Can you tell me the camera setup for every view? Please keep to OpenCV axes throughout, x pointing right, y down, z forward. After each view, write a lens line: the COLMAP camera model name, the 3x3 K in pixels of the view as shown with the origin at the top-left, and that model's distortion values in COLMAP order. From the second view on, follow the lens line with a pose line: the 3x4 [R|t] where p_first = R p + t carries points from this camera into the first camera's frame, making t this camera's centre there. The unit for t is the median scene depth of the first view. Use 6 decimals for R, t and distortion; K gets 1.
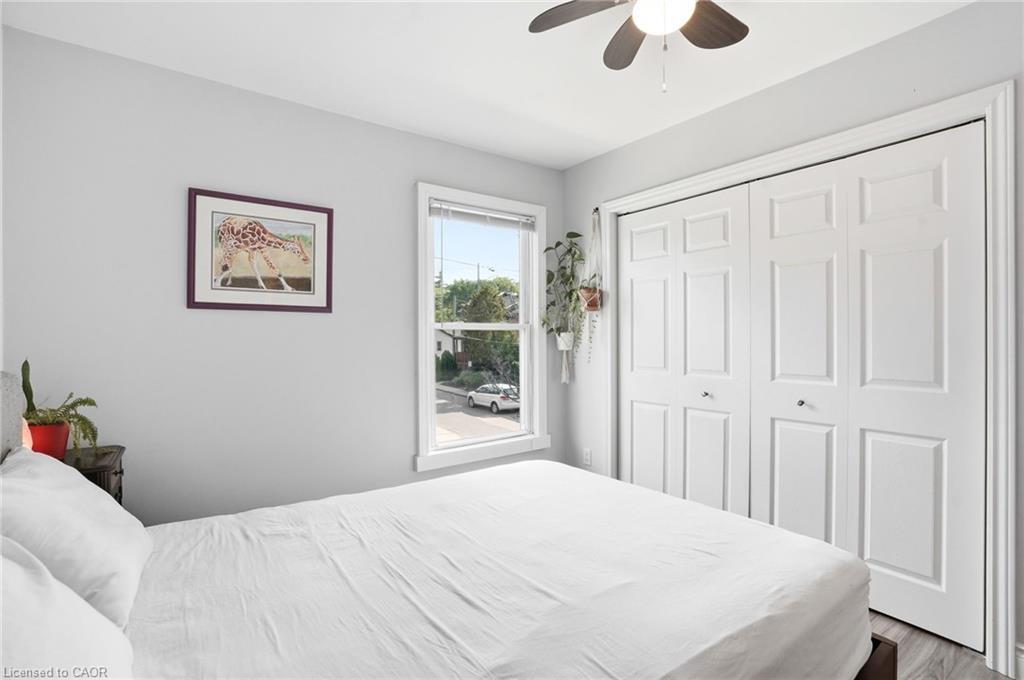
lens RADIAL K [[497.0, 0, 523.1], [0, 497.0, 335.9], [0, 0, 1]] dist [-0.053584, 0.000087]
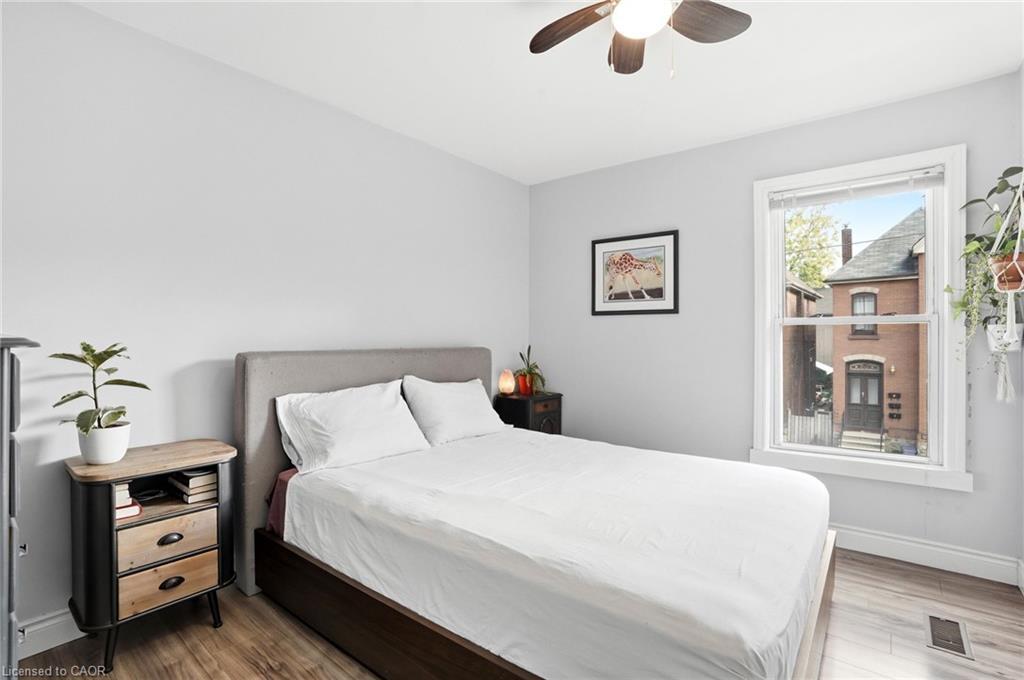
lens RADIAL K [[530.9, 0, 512.7], [0, 530.9, 334.5], [0, 0, 1]] dist [-0.059934, 0.031180]
pose [[0.210799, -0.003545, -0.977523, 0.885878], [0.002136, 0.999993, -0.003166, 0.010035], [0.977527, -0.001421, 0.210805, 0.333219]]
